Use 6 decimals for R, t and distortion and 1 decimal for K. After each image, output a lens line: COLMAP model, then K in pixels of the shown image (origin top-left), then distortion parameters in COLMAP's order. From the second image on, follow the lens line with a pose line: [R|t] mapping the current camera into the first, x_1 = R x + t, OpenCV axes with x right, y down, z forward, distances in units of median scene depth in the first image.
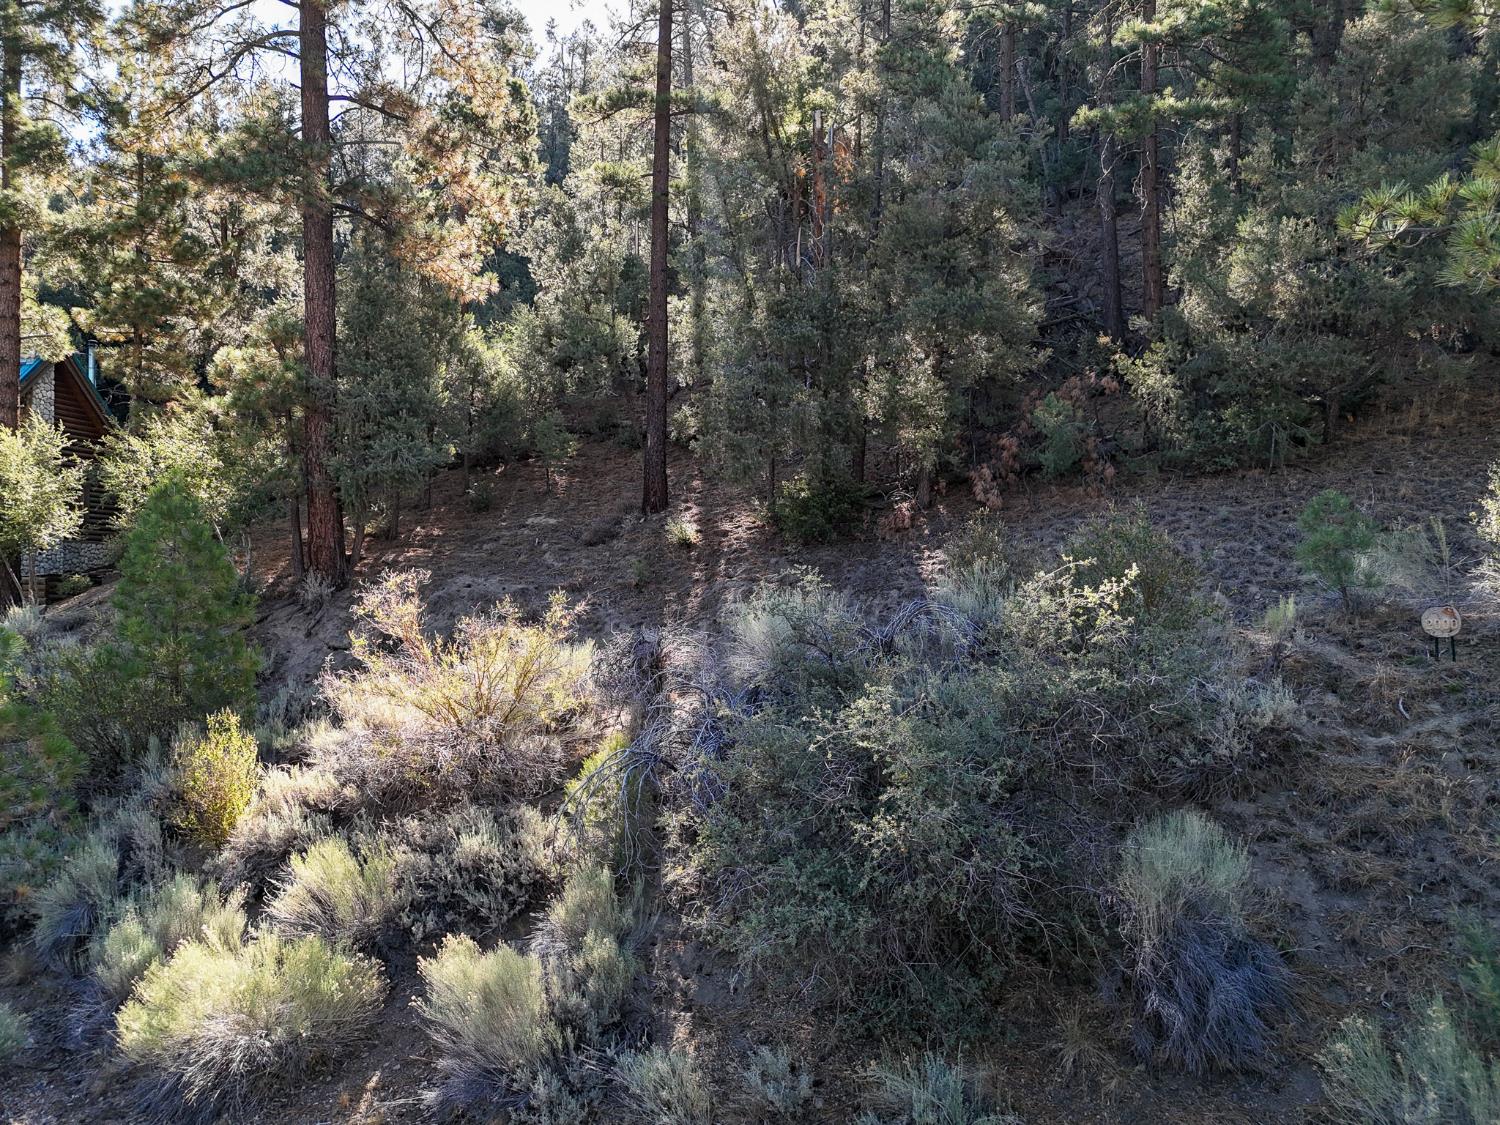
lens RADIAL K [[1111.7, 0, 746.8], [0, 1111.7, 565.9], [0, 0, 1]] dist [0.052140, -0.036285]
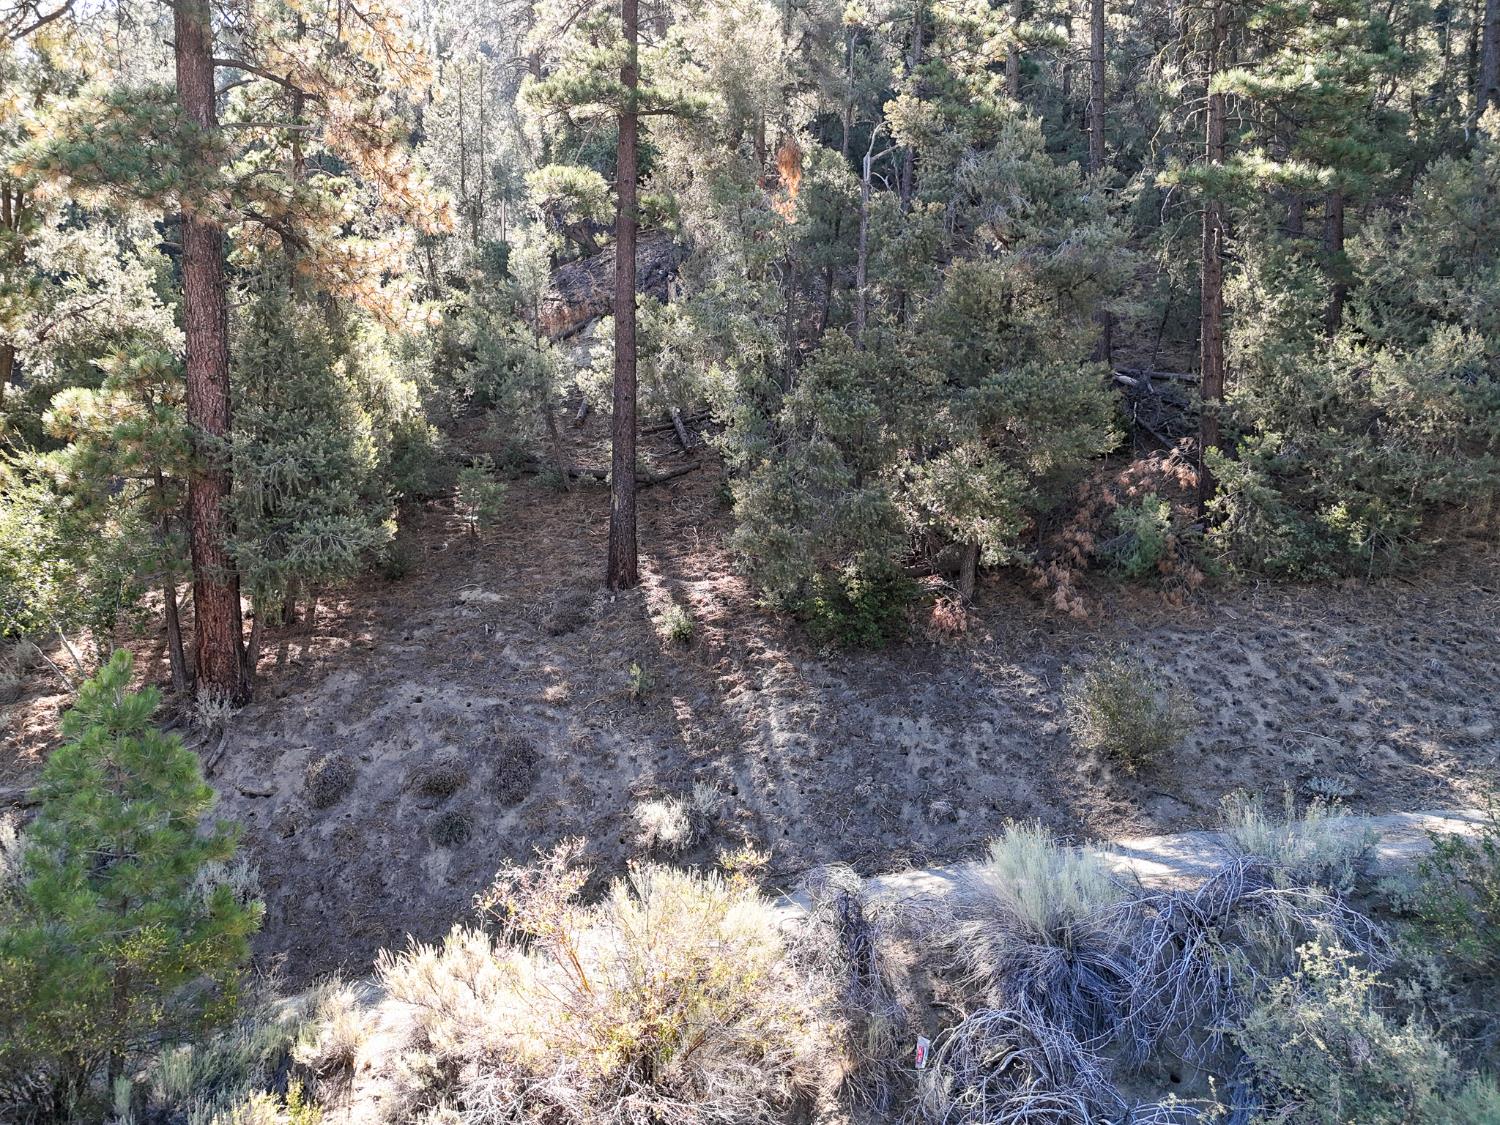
lens RADIAL K [[1111.7, 0, 750.3], [0, 1111.7, 563.0], [0, 0, 1]] dist [0.052140, -0.036285]
pose [[0.976825, -0.005501, 0.213968, -0.182282], [-0.002391, 0.999327, 0.036609, -0.106002], [-0.214025, -0.036272, 0.976154, 0.165350]]
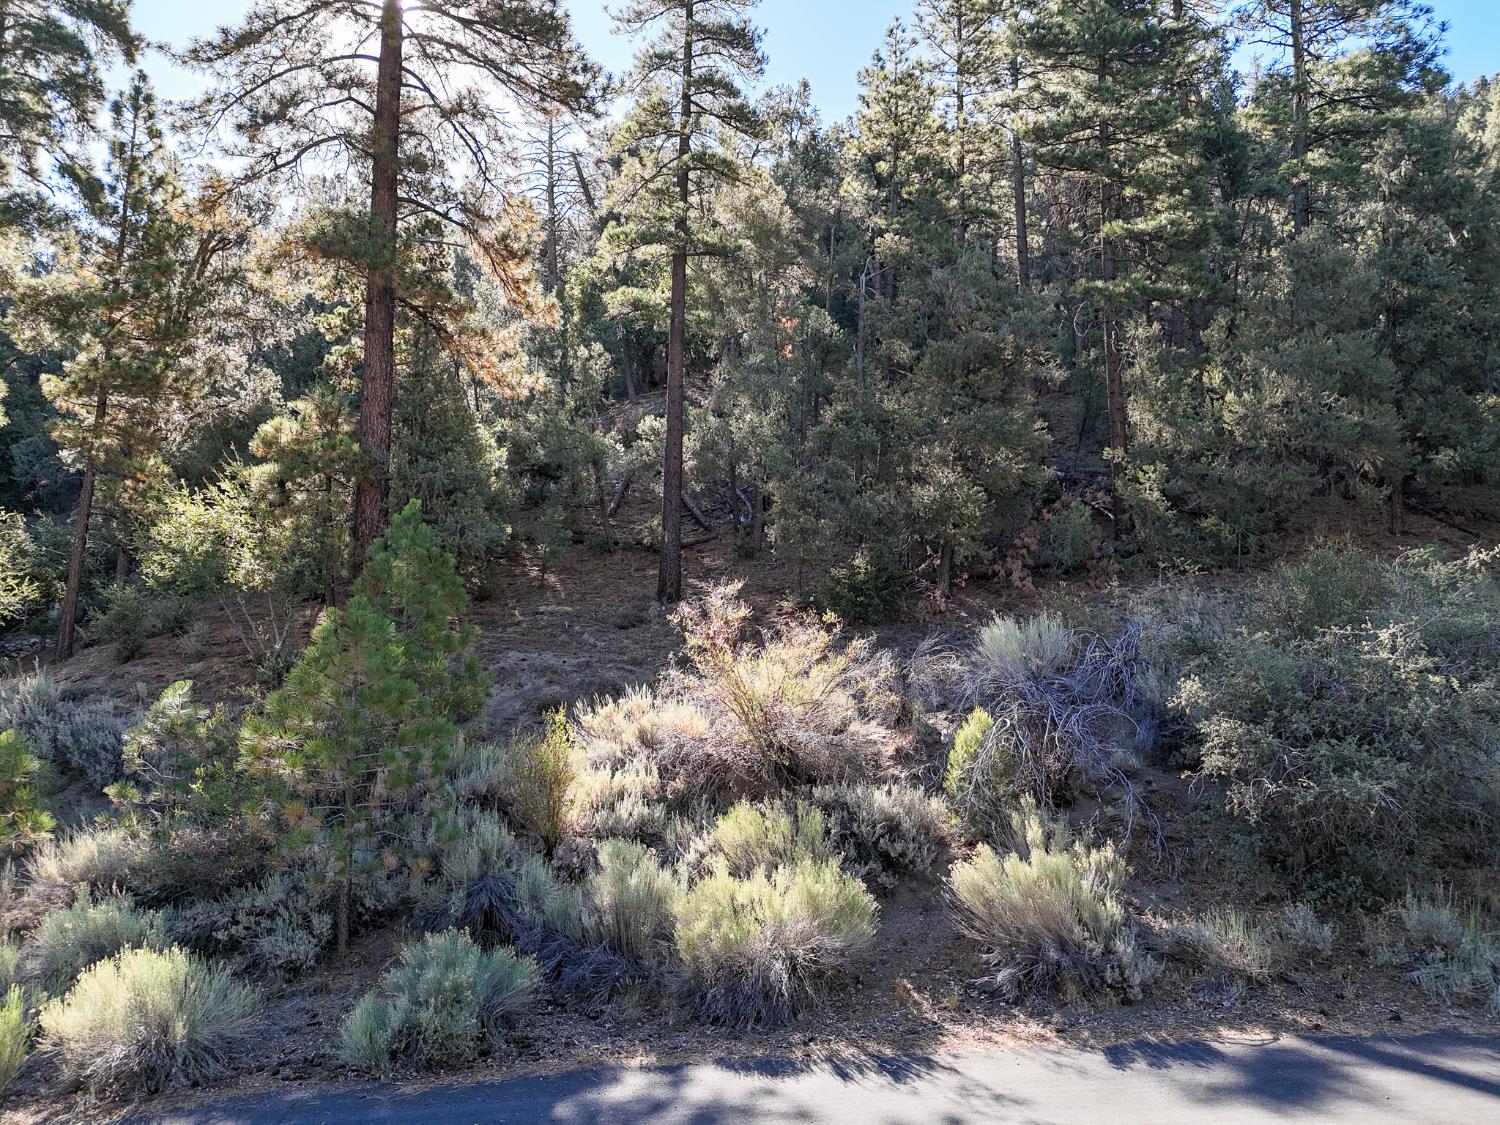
lens RADIAL K [[1111.7, 0, 753.8], [0, 1111.7, 559.1], [0, 0, 1]] dist [0.052140, -0.036285]
pose [[0.964364, 0.047482, 0.260283, -0.306058], [-0.004687, 0.986676, -0.162630, 0.088451], [-0.264537, 0.155614, 0.951737, -0.039813]]
